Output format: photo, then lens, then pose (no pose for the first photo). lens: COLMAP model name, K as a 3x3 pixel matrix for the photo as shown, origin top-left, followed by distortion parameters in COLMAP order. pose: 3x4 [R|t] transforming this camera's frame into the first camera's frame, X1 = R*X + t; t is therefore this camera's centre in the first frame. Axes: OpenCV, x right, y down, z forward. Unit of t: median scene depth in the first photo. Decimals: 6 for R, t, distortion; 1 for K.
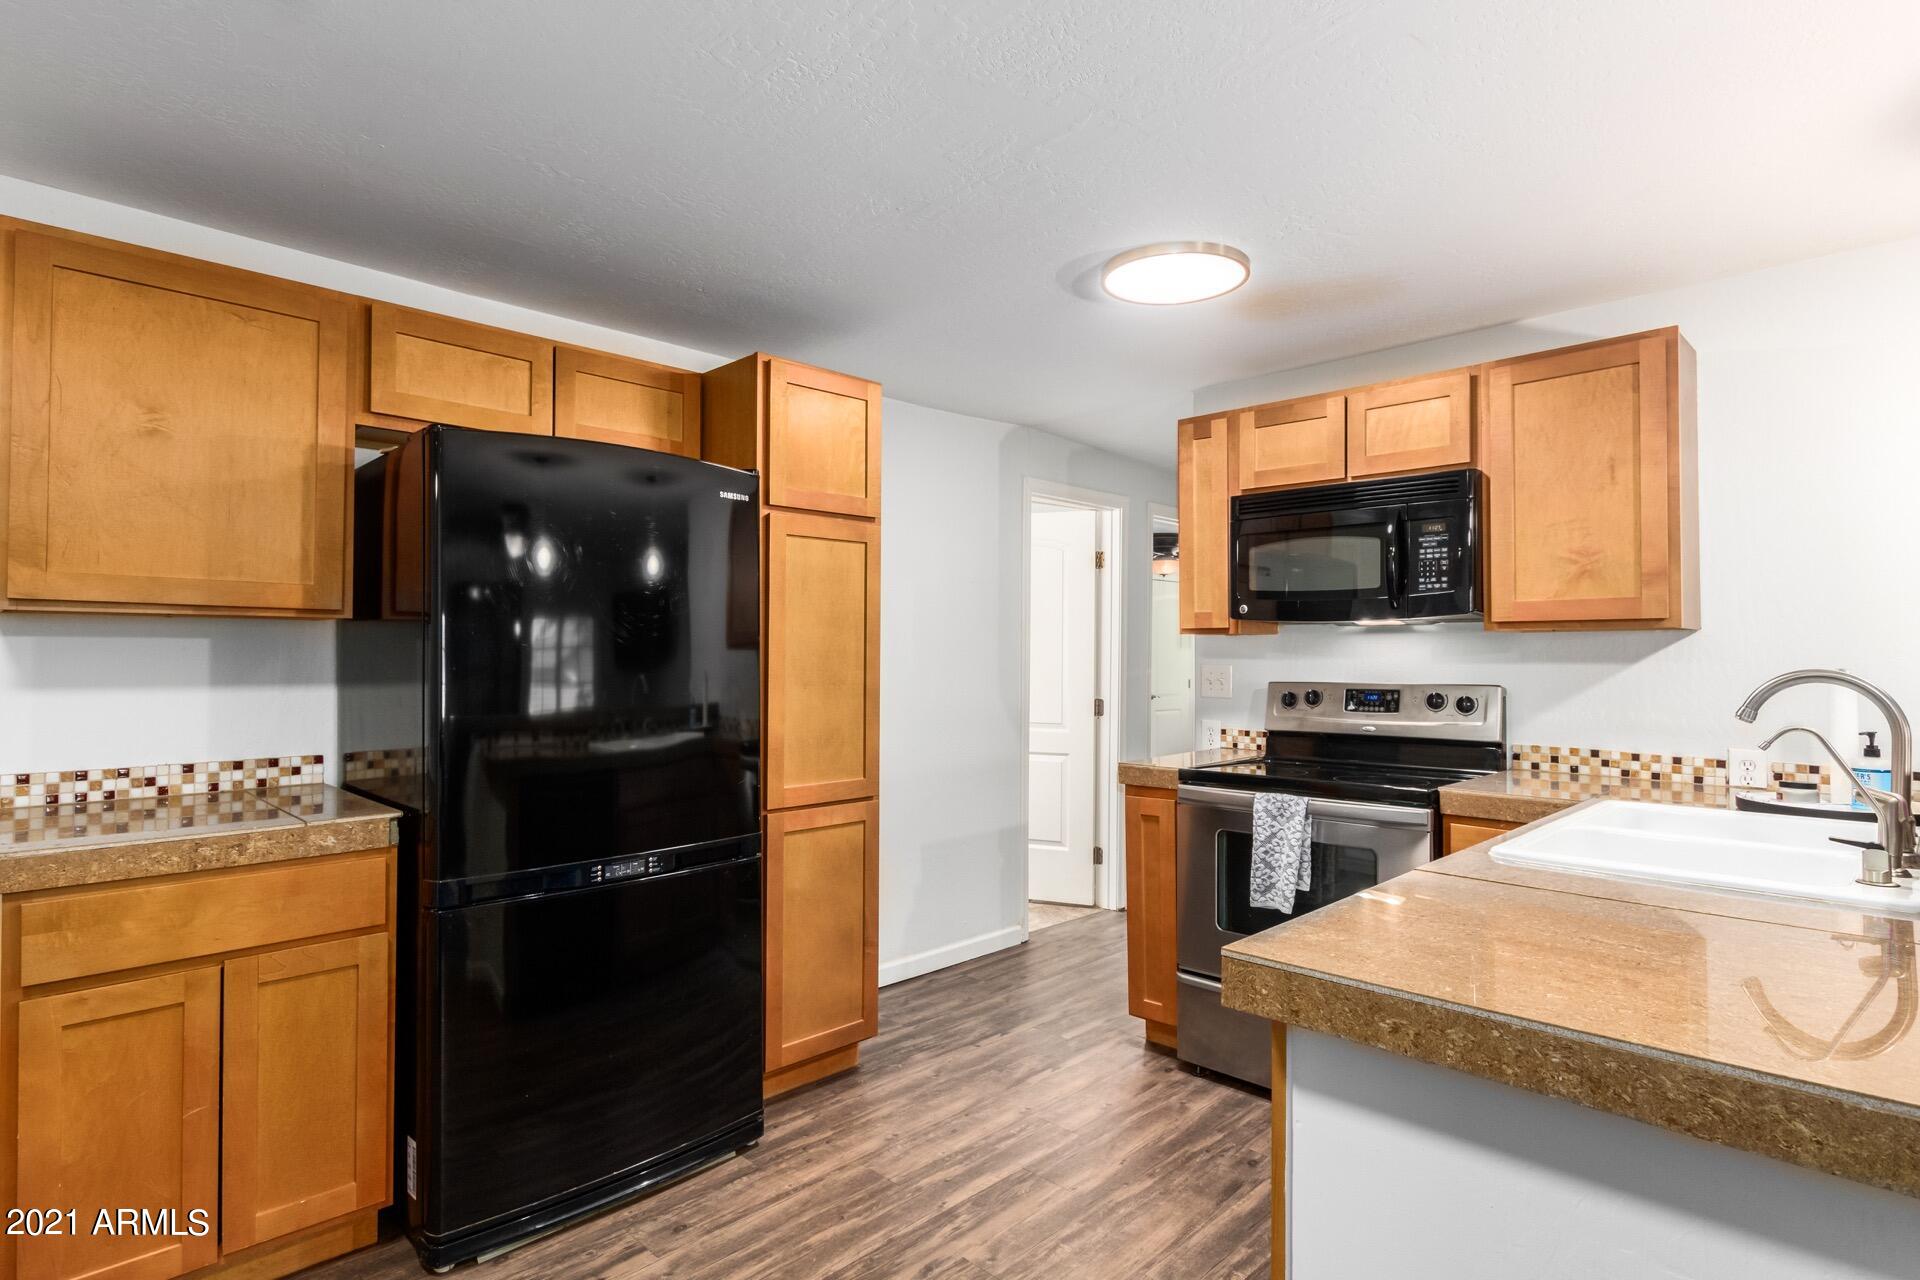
lens RADIAL K [[989.9, 0, 942.8], [0, 989.9, 638.3], [0, 0, 1]] dist [0.001895, 0.001017]
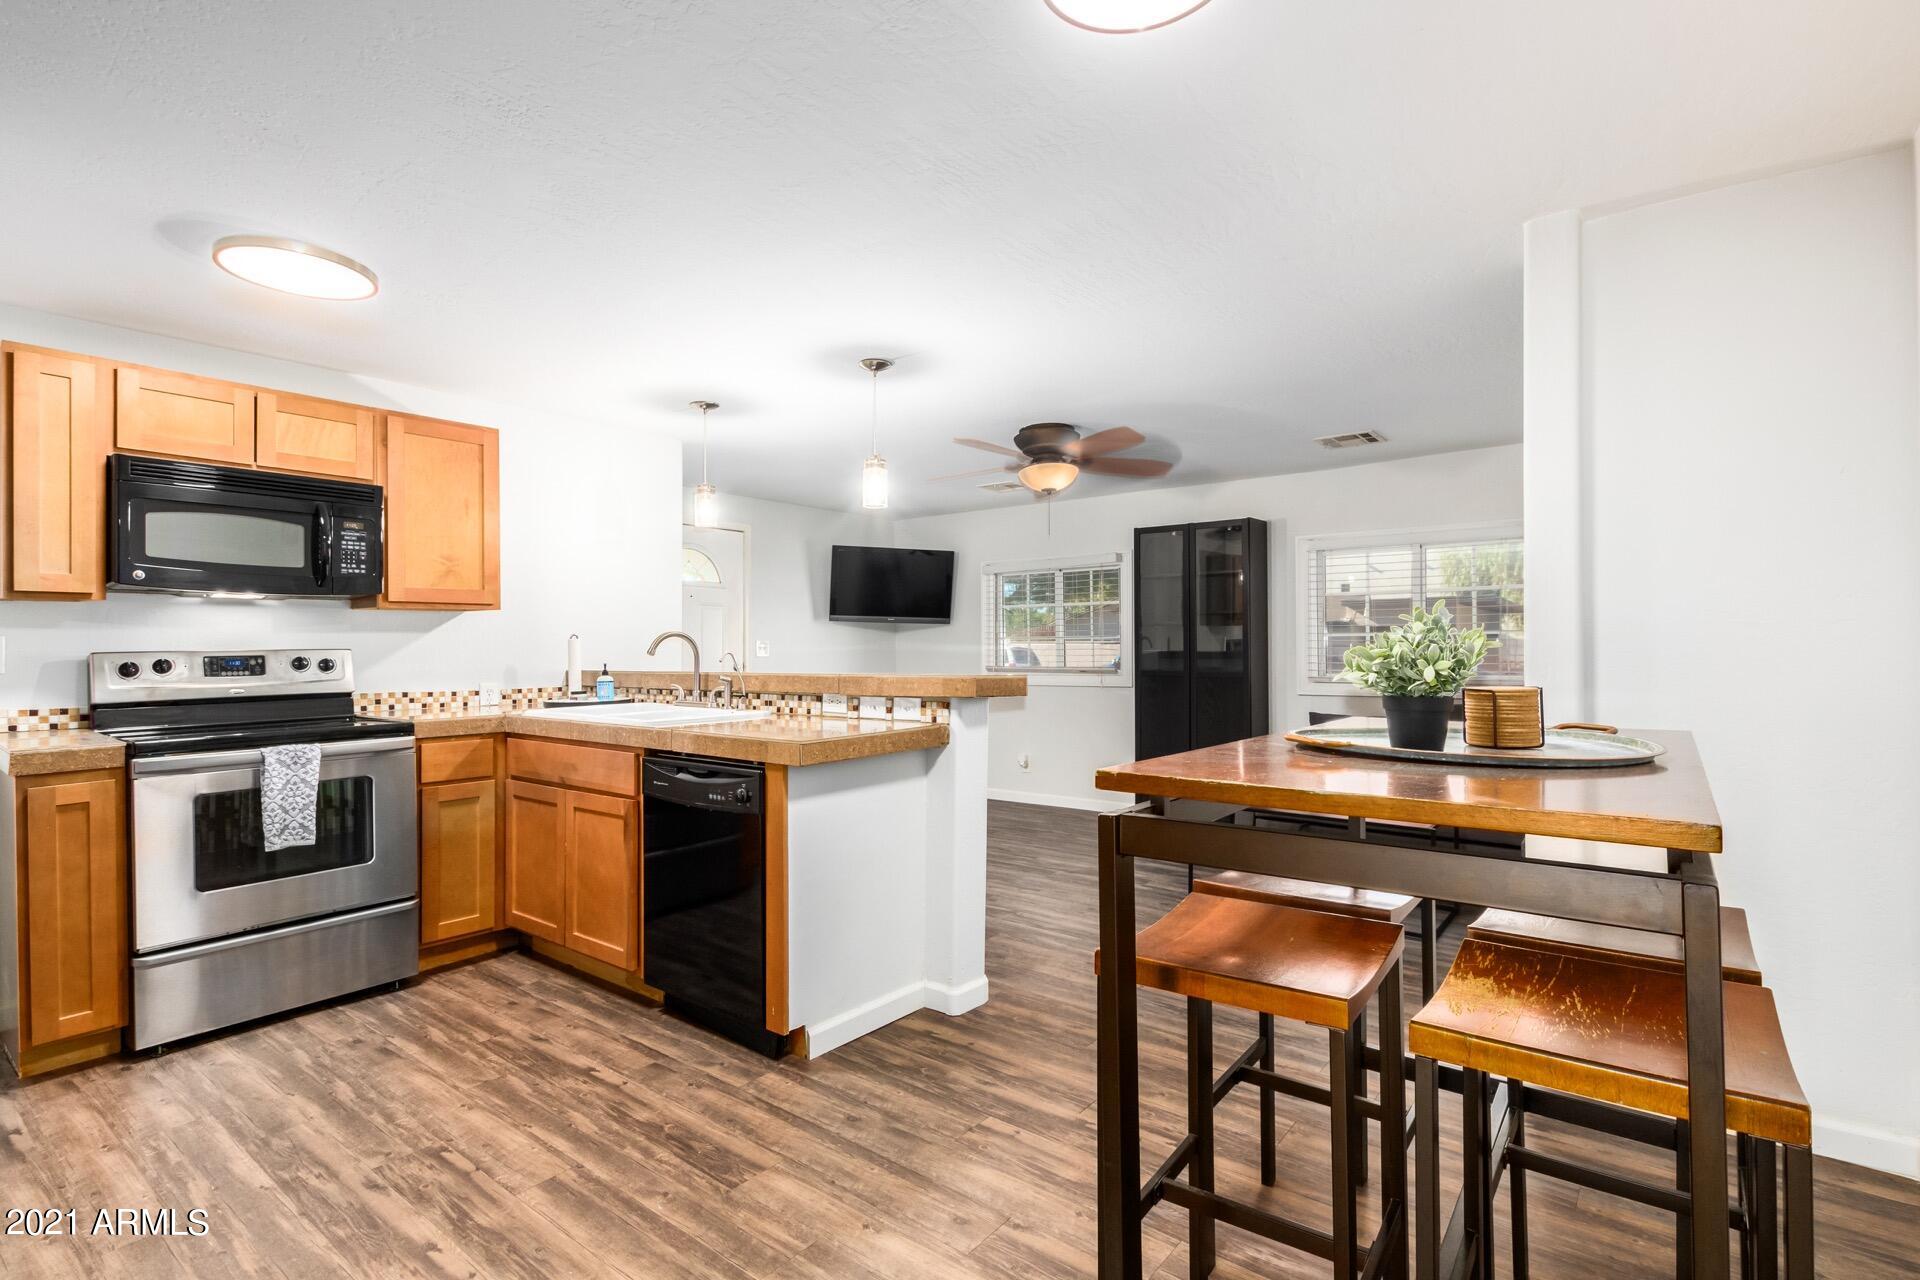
lens RADIAL K [[901.7, 0, 975.8], [0, 901.7, 625.5], [0, 0, 1]] dist [0.006420, -0.002778]
pose [[-0.129197, 0.015474, 0.991498, -0.762065], [-0.011716, 0.999785, -0.017130, 0.028169], [-0.991550, -0.013830, -0.128988, 0.346405]]
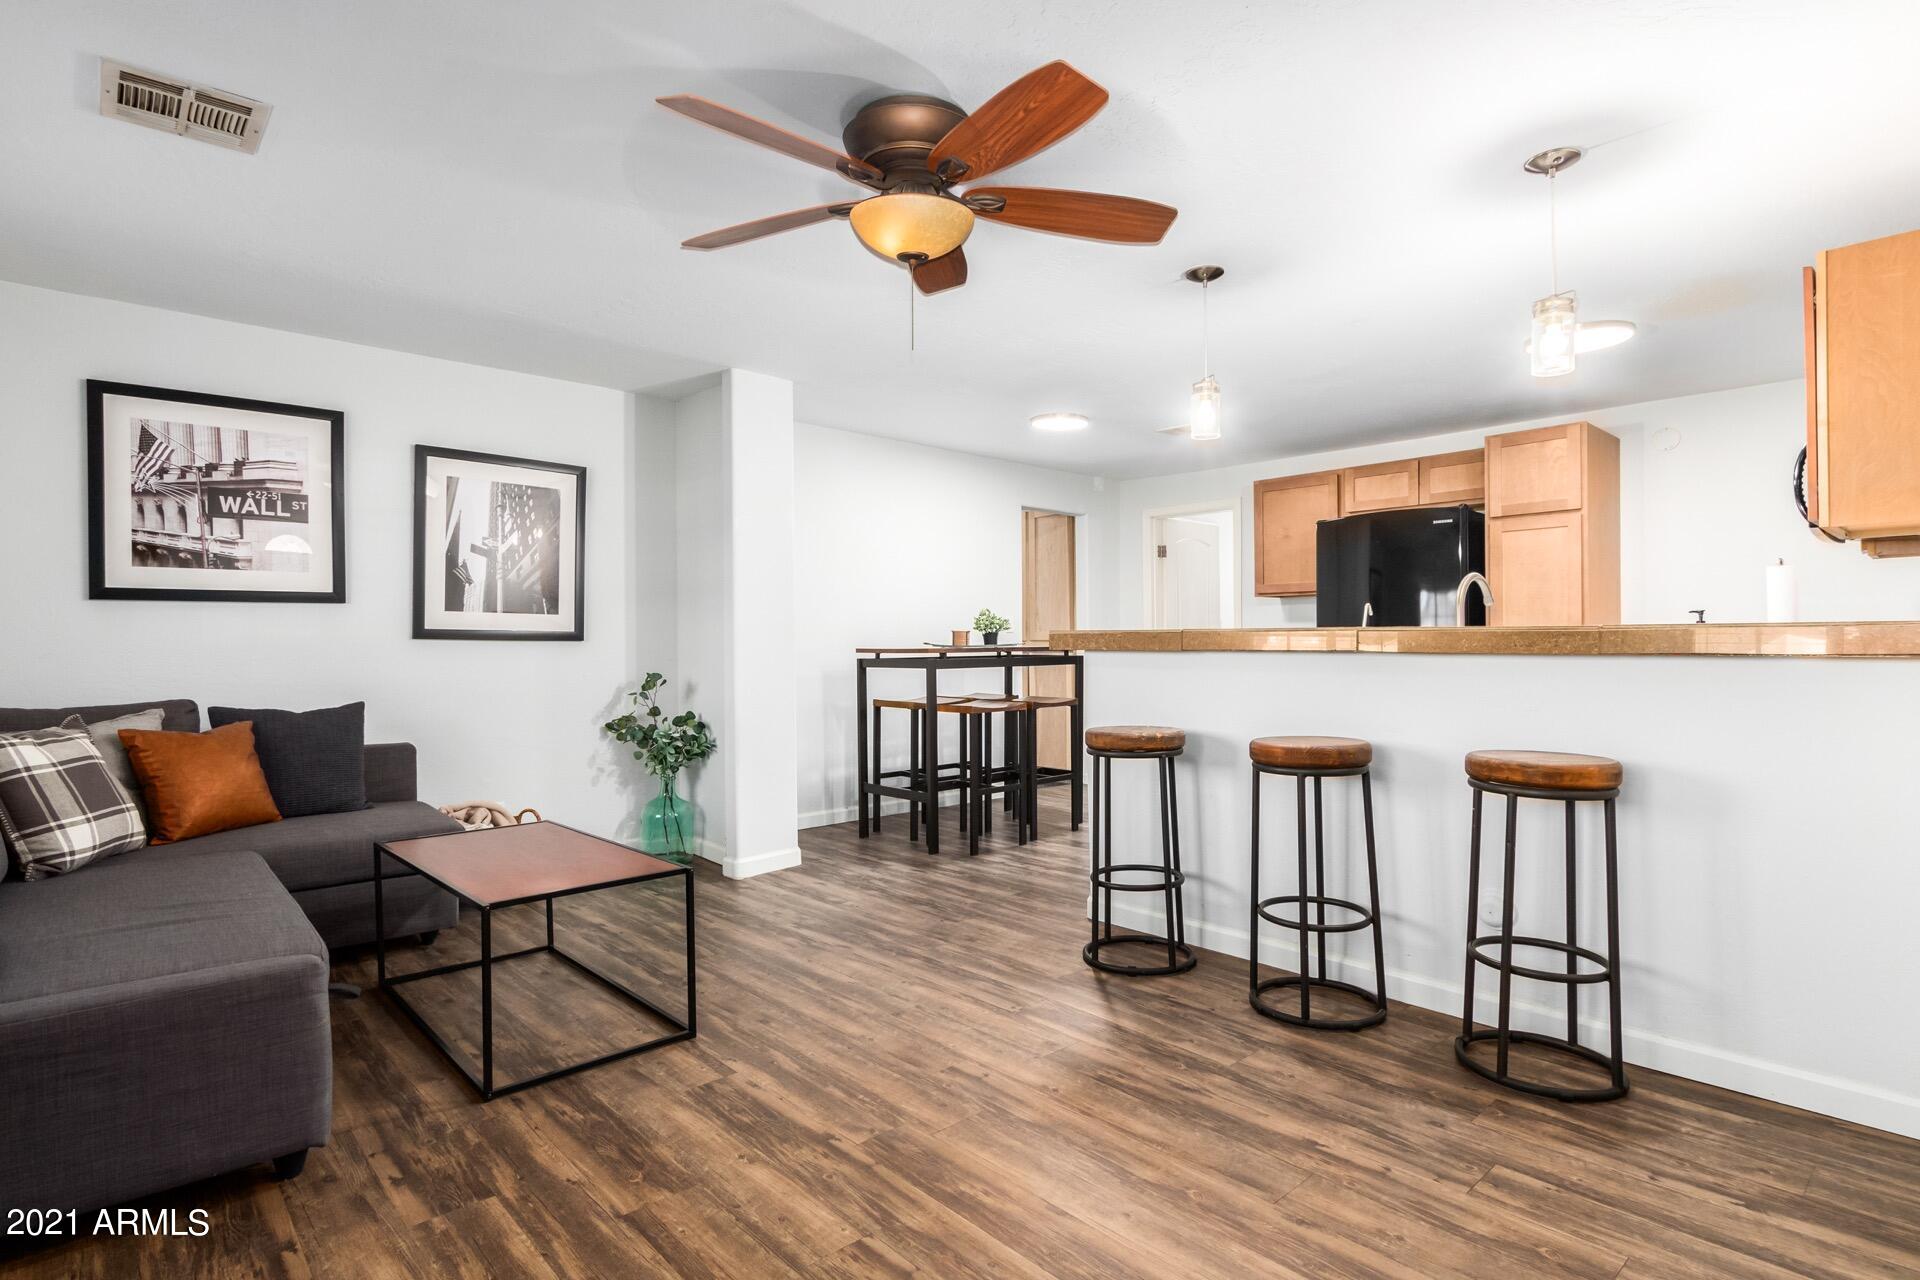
lens RADIAL K [[989.9, 0, 964.5], [0, 989.9, 647.5], [0, 0, 1]] dist [0.001895, 0.001017]
pose [[-0.042442, -0.007911, -0.999068, 1.630267], [0.019788, 0.999766, -0.008757, 0.098614], [0.998903, -0.020141, -0.042276, 0.088448]]
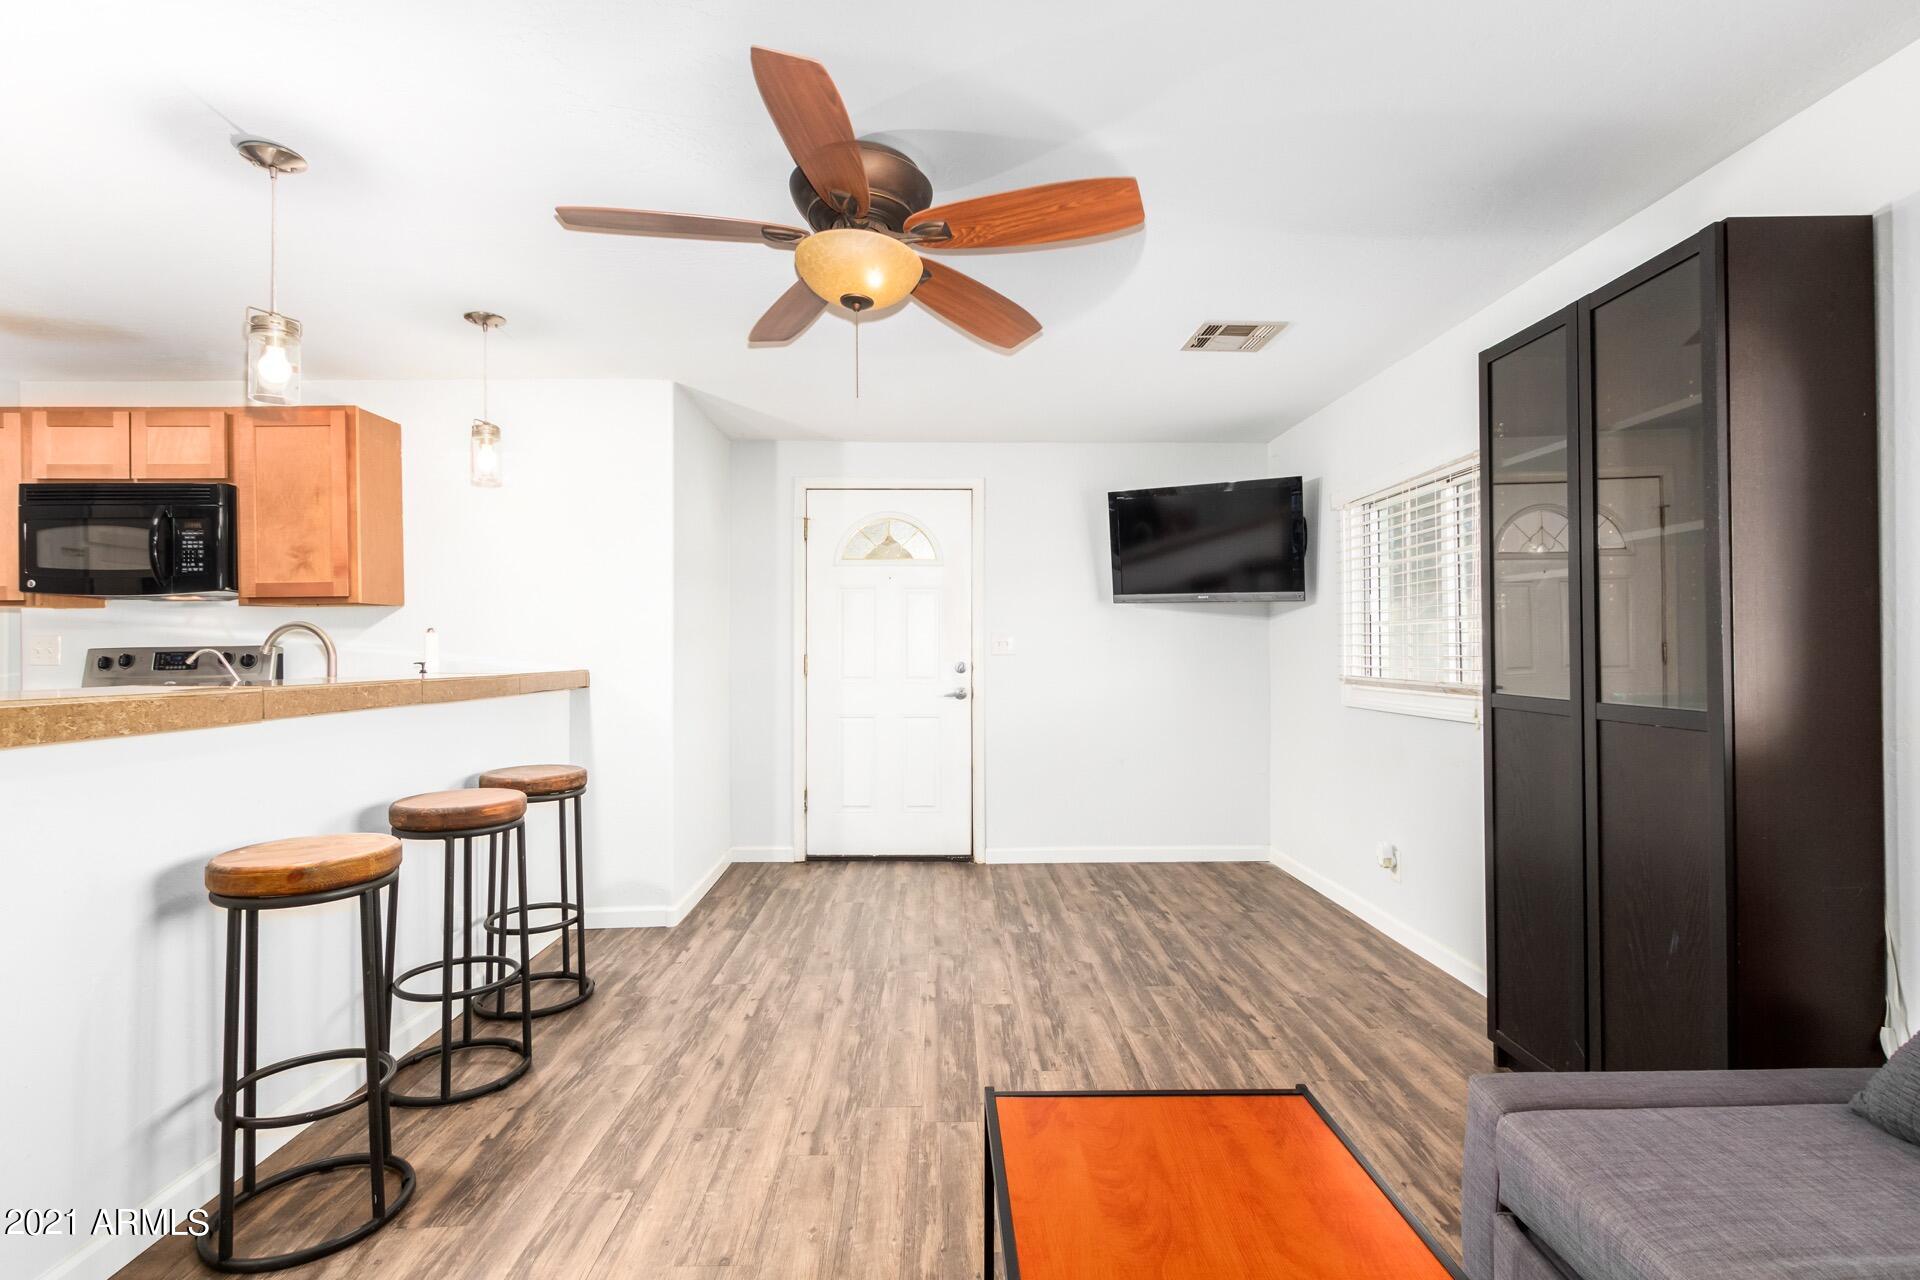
lens RADIAL K [[901.7, 0, 960.4], [0, 901.7, 641.8], [0, 0, 1]] dist [0.006420, -0.002778]
pose [[0.687597, -0.010253, 0.726021, 0.320204], [0.002139, 0.999925, 0.012096, 0.030491], [-0.726090, -0.006765, 0.687567, -0.557574]]
